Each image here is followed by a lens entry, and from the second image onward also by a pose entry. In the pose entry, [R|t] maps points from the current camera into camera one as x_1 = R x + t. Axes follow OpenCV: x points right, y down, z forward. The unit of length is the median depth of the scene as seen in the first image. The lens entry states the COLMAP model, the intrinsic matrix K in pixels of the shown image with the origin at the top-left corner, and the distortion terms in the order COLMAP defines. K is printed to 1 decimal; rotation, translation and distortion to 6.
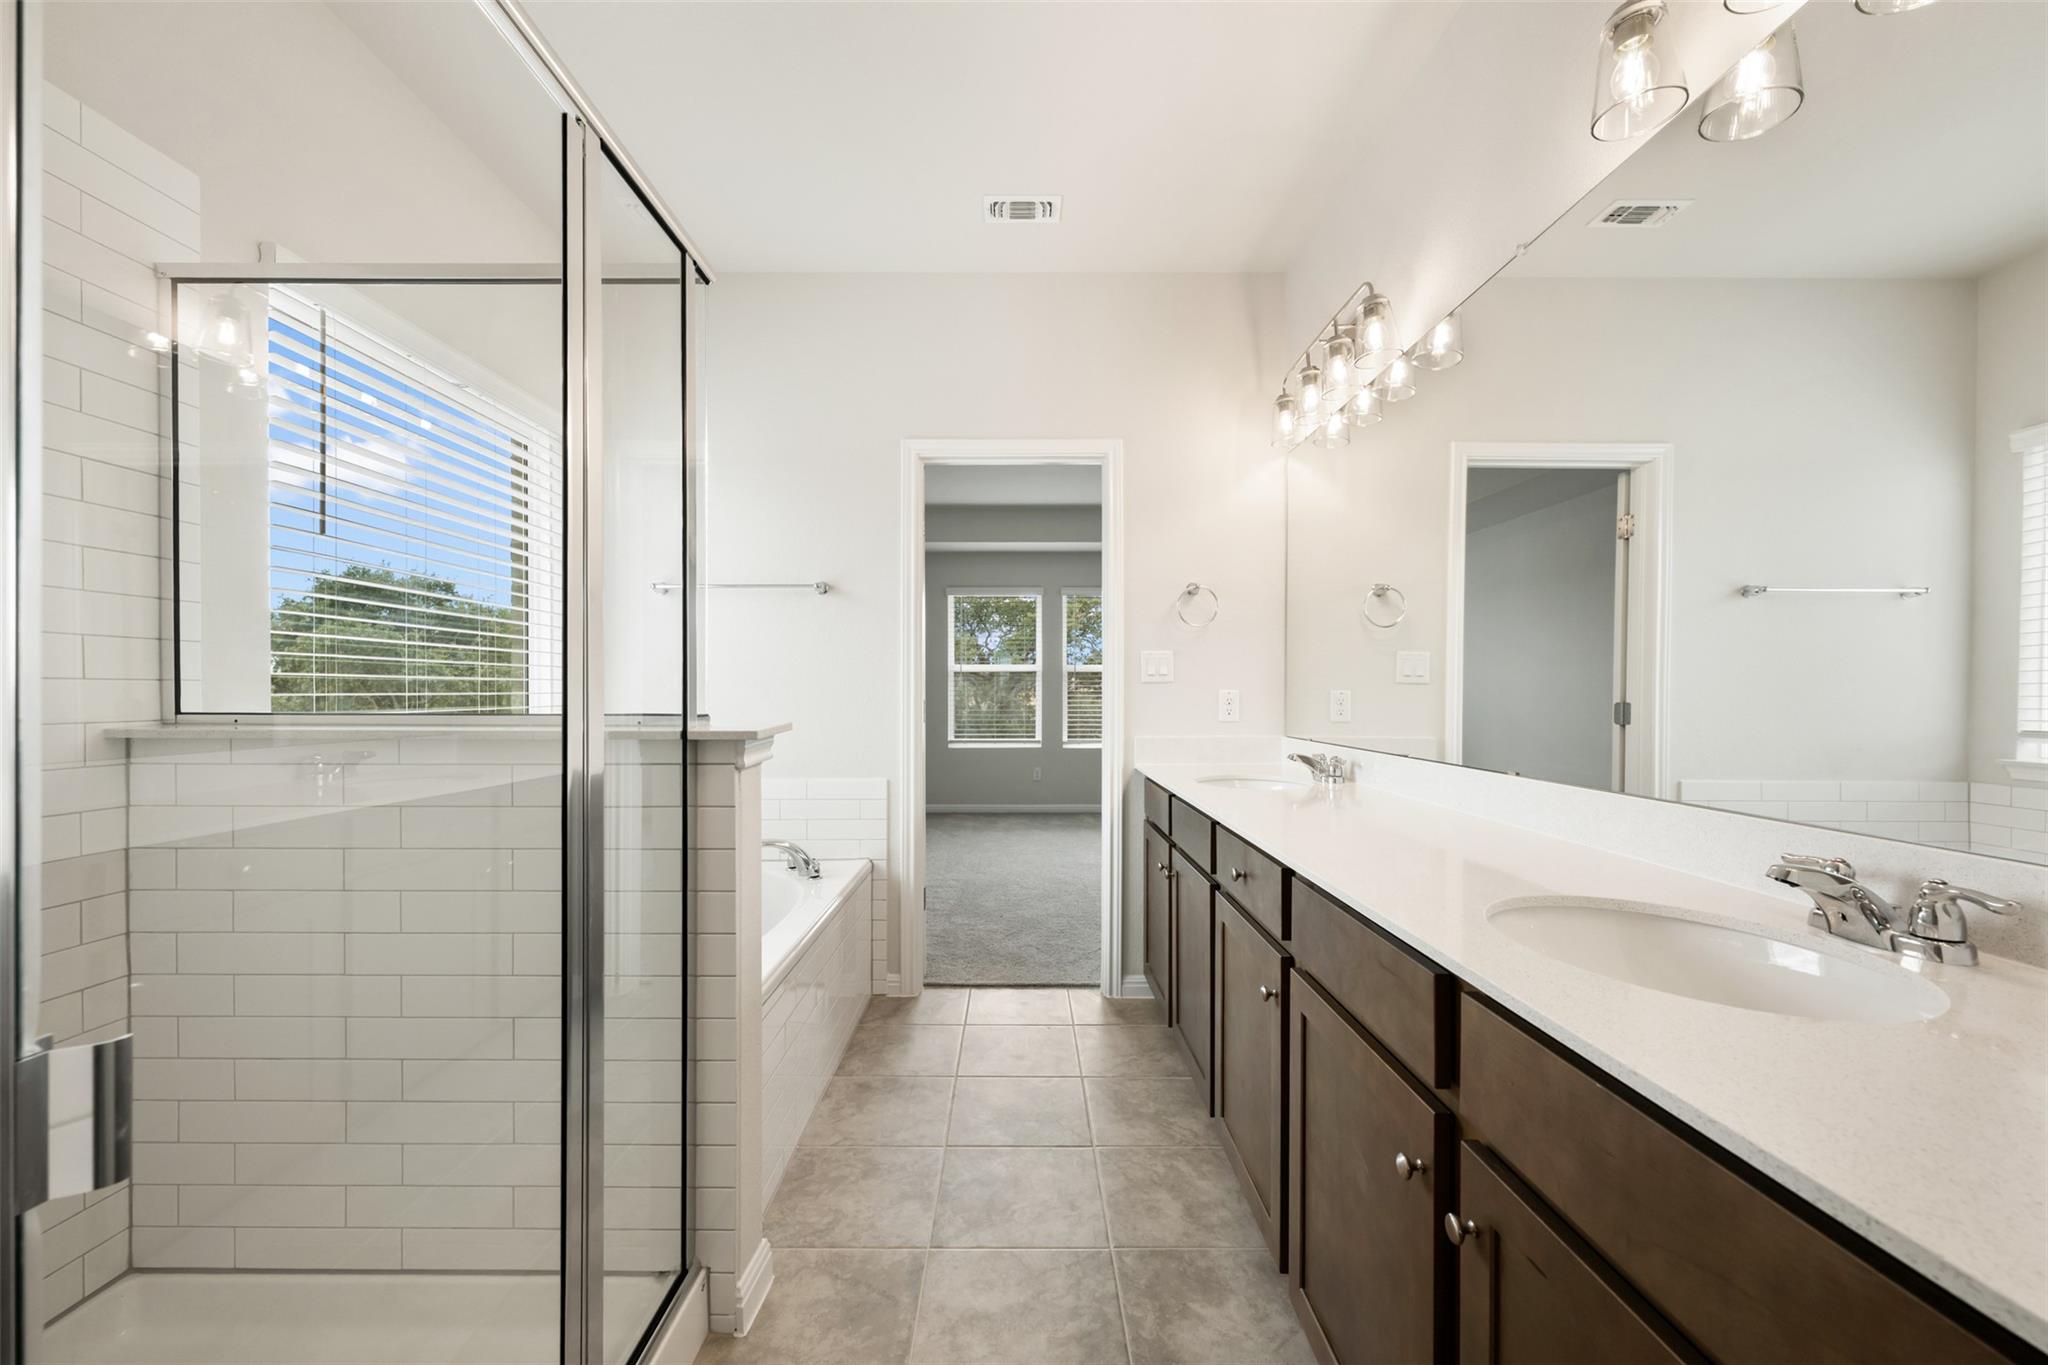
lens RADIAL K [[809.4, 0, 1020.7], [0, 809.4, 702.1], [0, 0, 1]] dist [-0.000763, -0.000101]
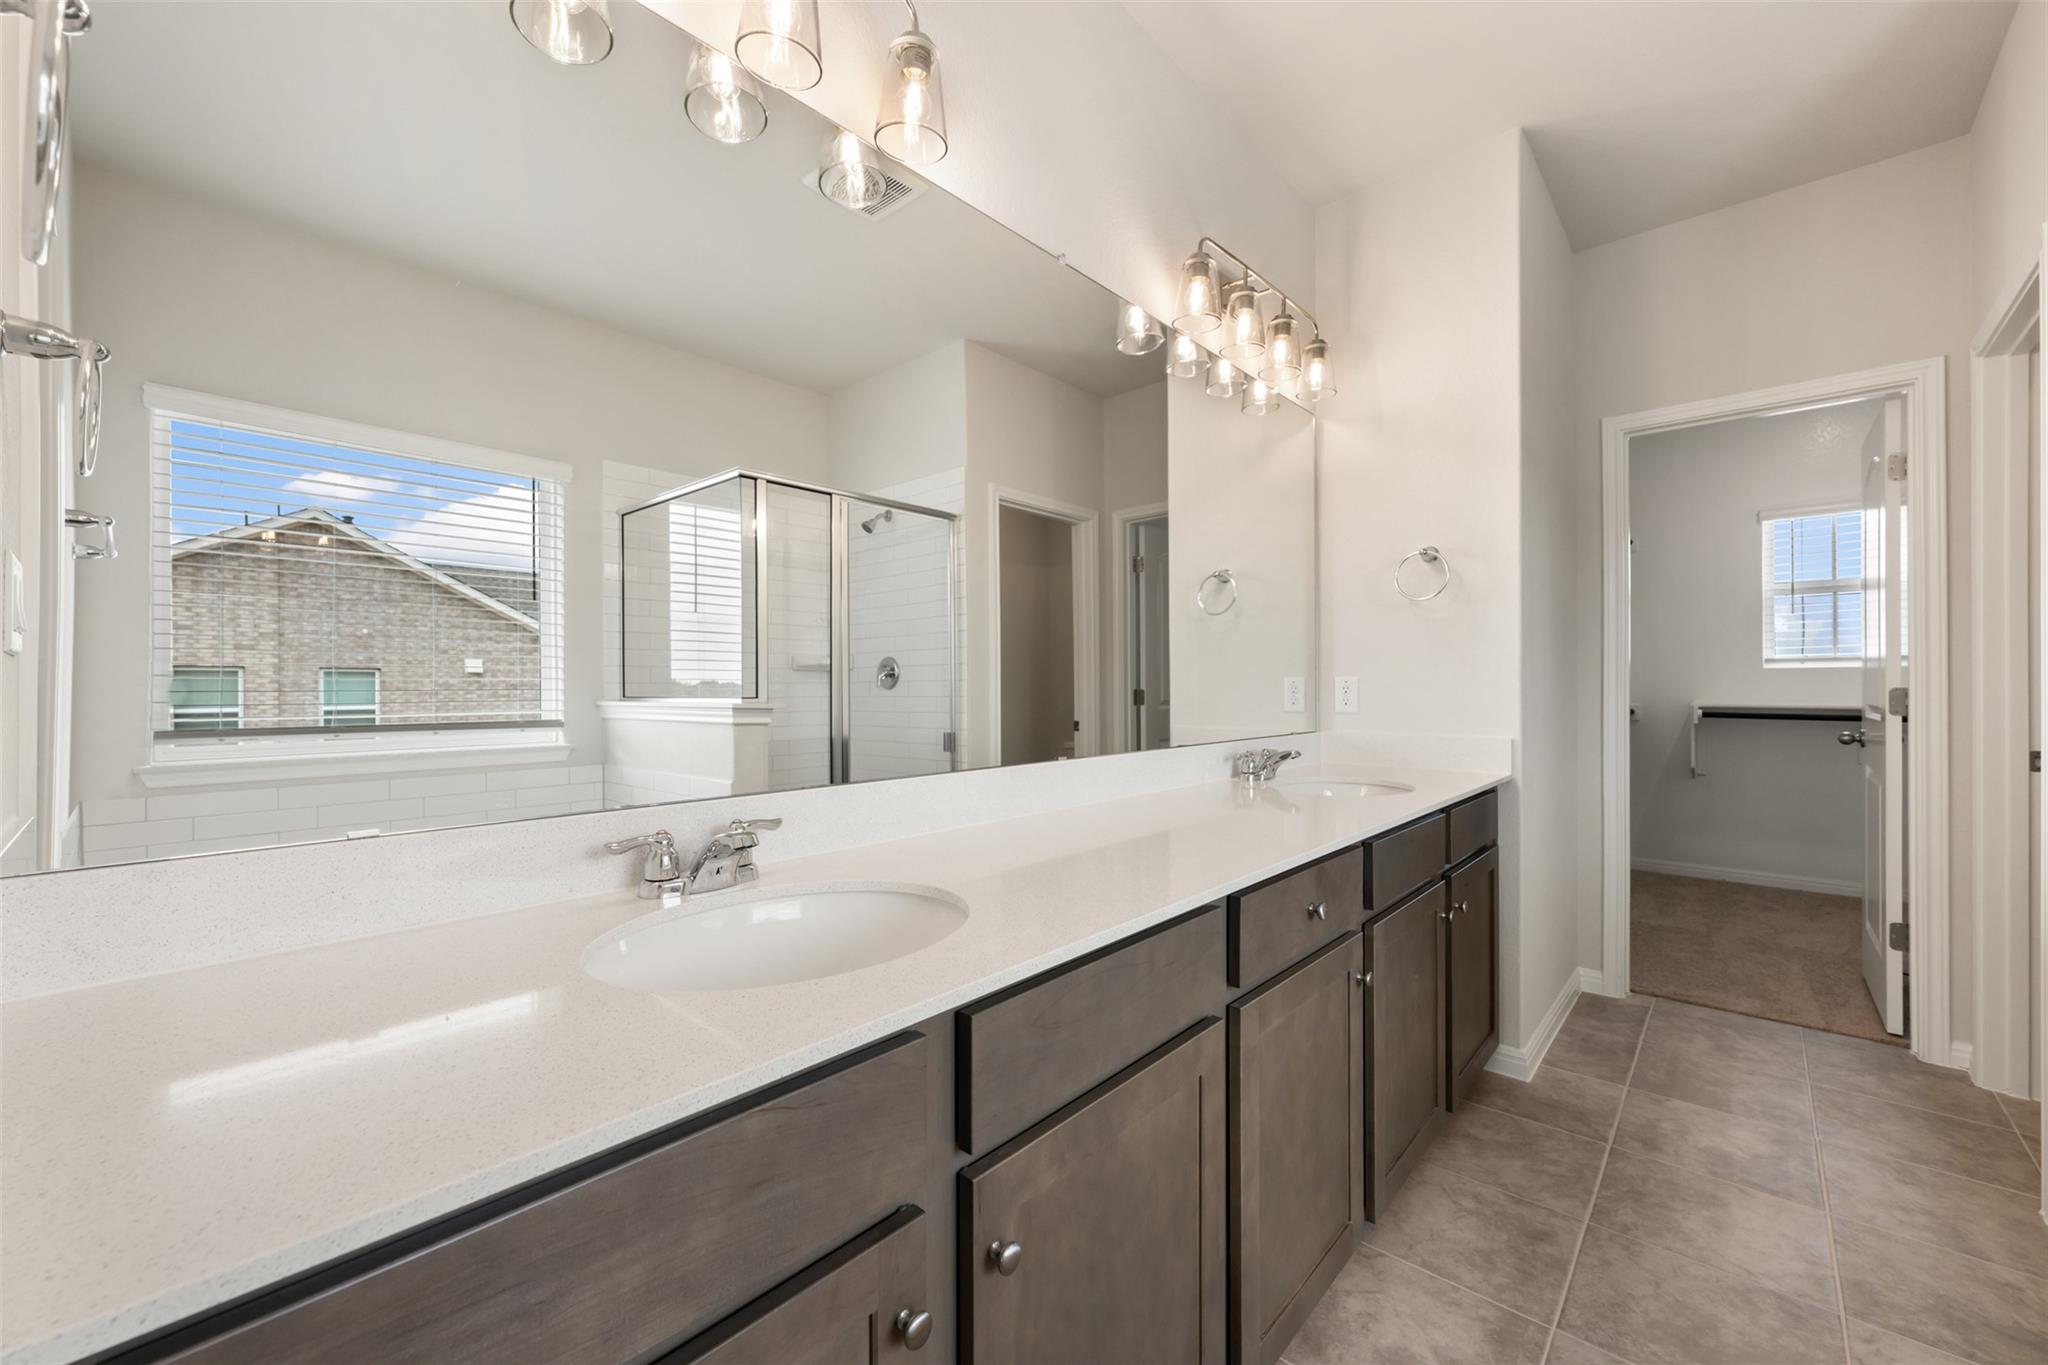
lens RADIAL K [[809.6, 0, 1013.6], [0, 809.6, 694.3], [0, 0, 1]] dist [-0.000409, -0.000241]
pose [[-0.734958, -0.001252, 0.678112, -0.026348], [0.010519, 0.999857, 0.013246, -0.005261], [-0.678031, 0.016868, -0.734839, 1.042098]]
